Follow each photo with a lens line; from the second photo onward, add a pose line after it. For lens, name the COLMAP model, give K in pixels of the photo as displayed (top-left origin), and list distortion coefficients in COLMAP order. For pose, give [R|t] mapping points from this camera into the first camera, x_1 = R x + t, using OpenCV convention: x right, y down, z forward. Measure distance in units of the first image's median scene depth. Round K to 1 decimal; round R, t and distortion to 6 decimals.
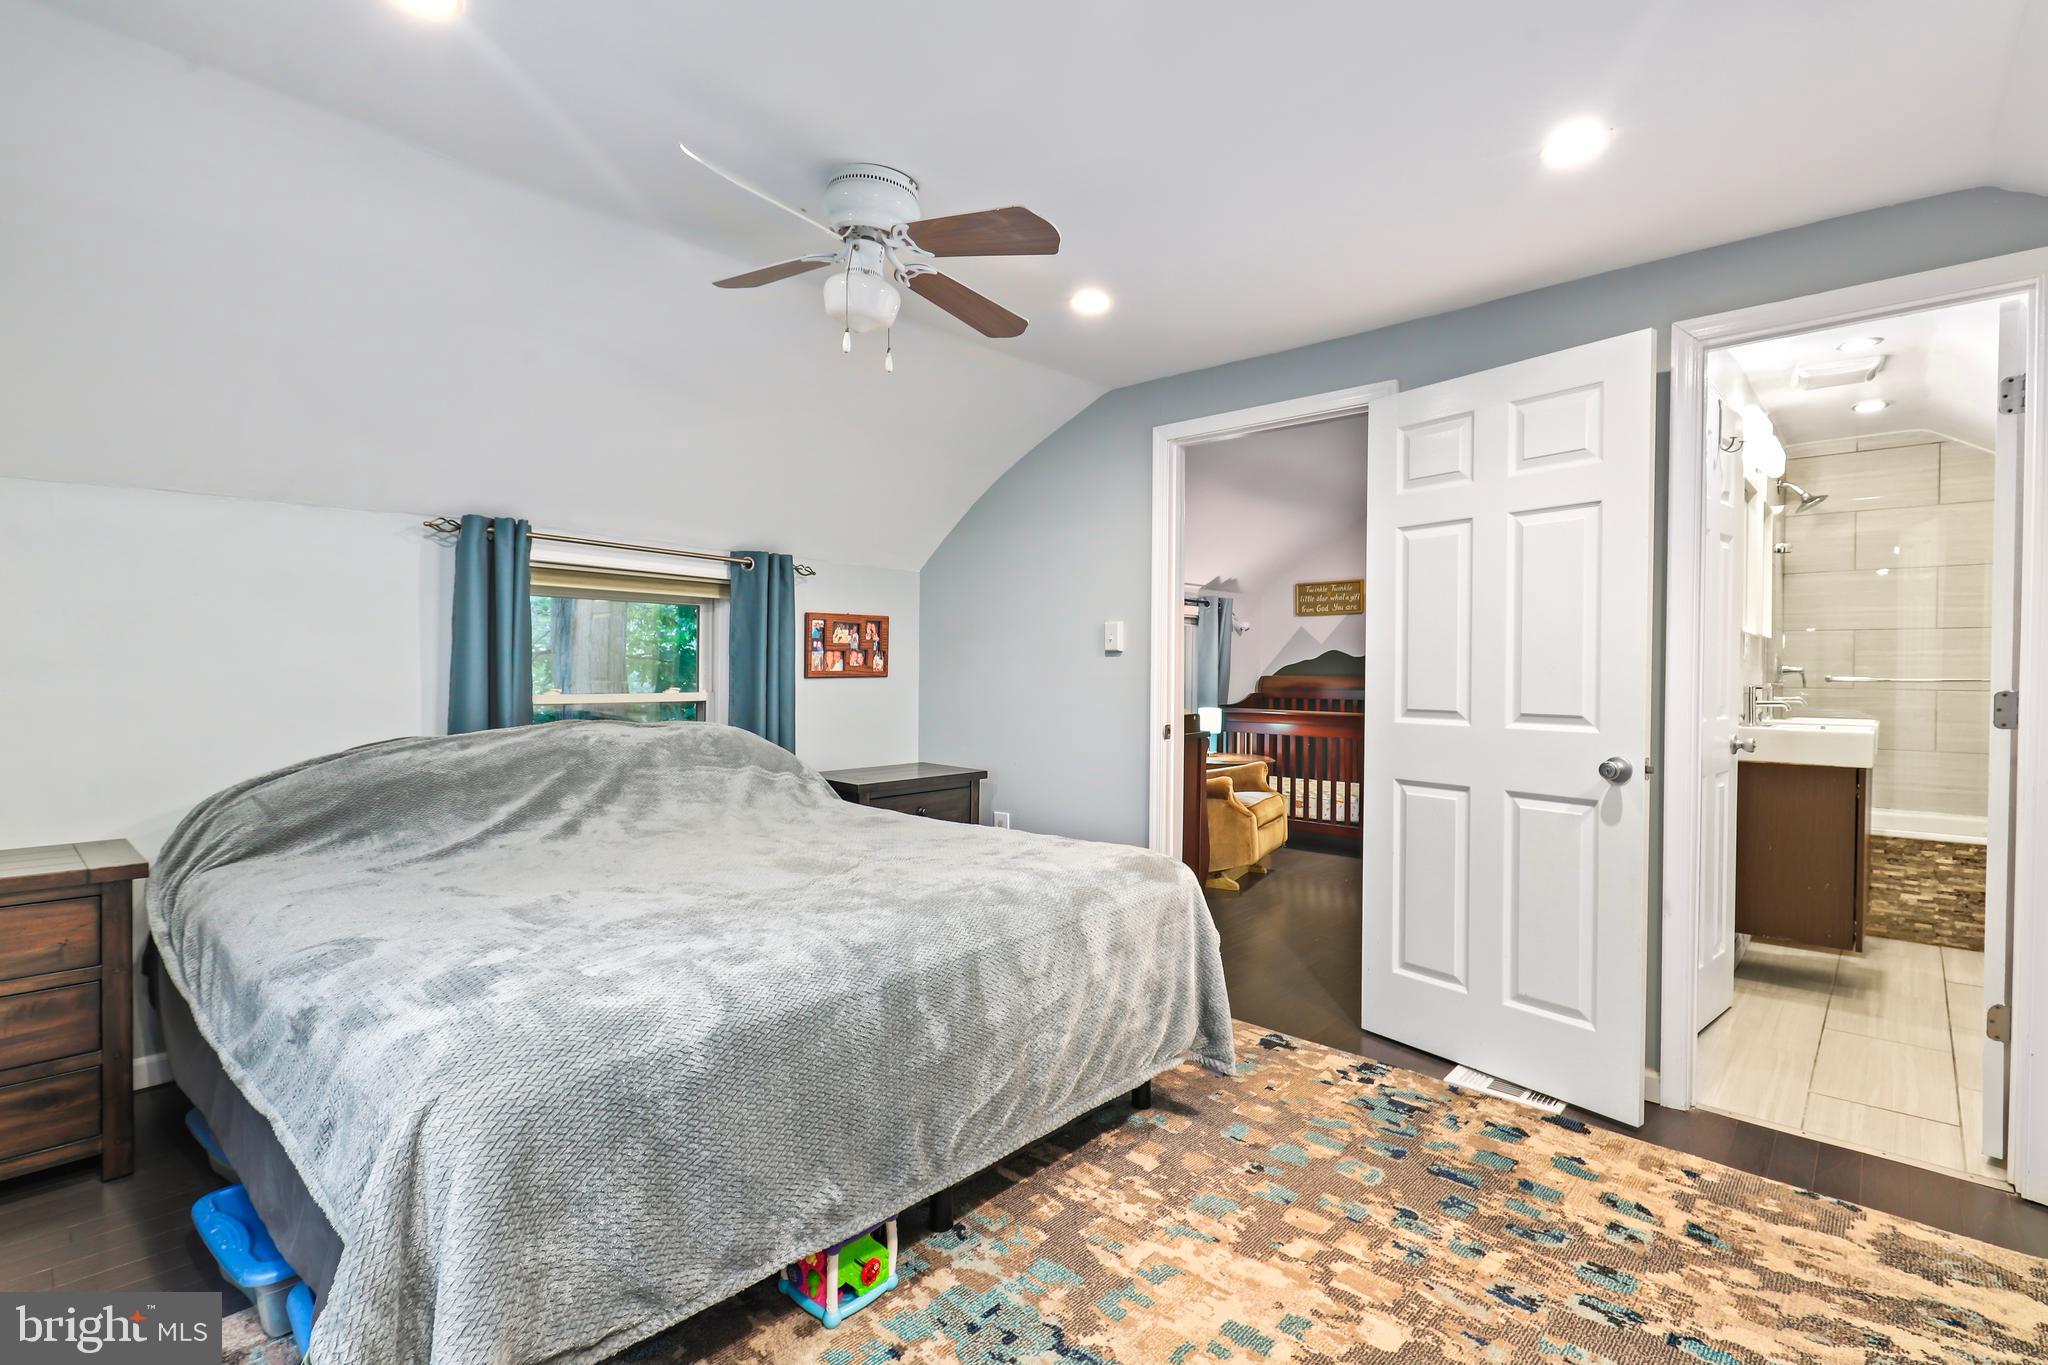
lens RADIAL K [[942.9, 0, 1028.5], [0, 942.9, 681.7], [0, 0, 1]] dist [0.001405, -0.000737]
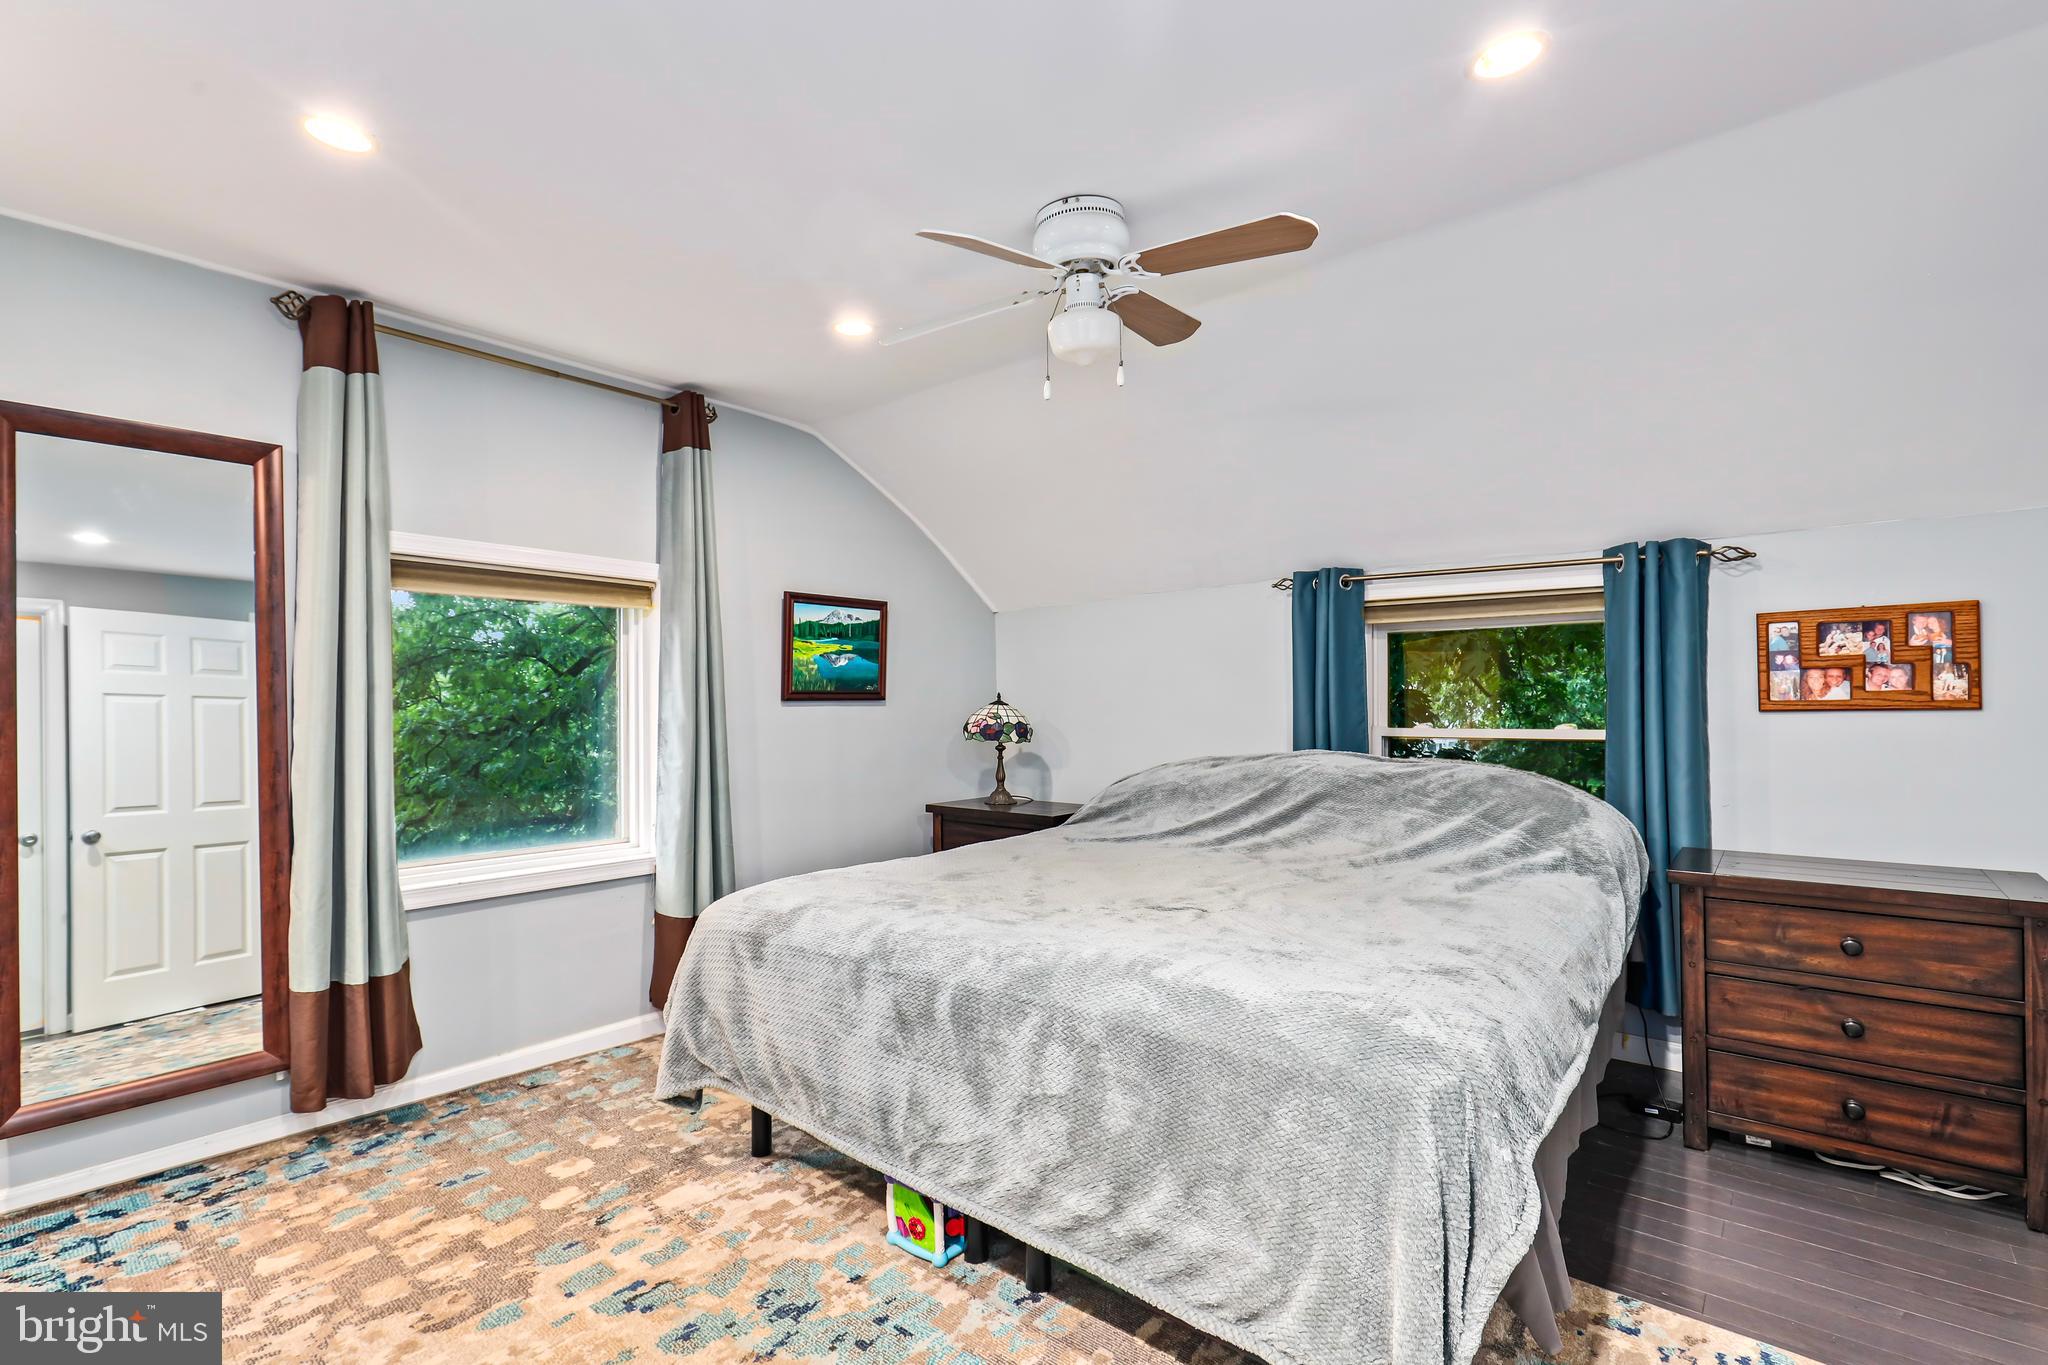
lens RADIAL K [[942.9, 0, 1022.3], [0, 942.9, 697.1], [0, 0, 1]] dist [0.001405, -0.000737]
pose [[0.039857, -0.017835, -0.999046, 0.398875], [-0.006470, 0.999815, -0.018107, 0.001386], [0.999184, 0.007185, 0.039734, 0.435246]]
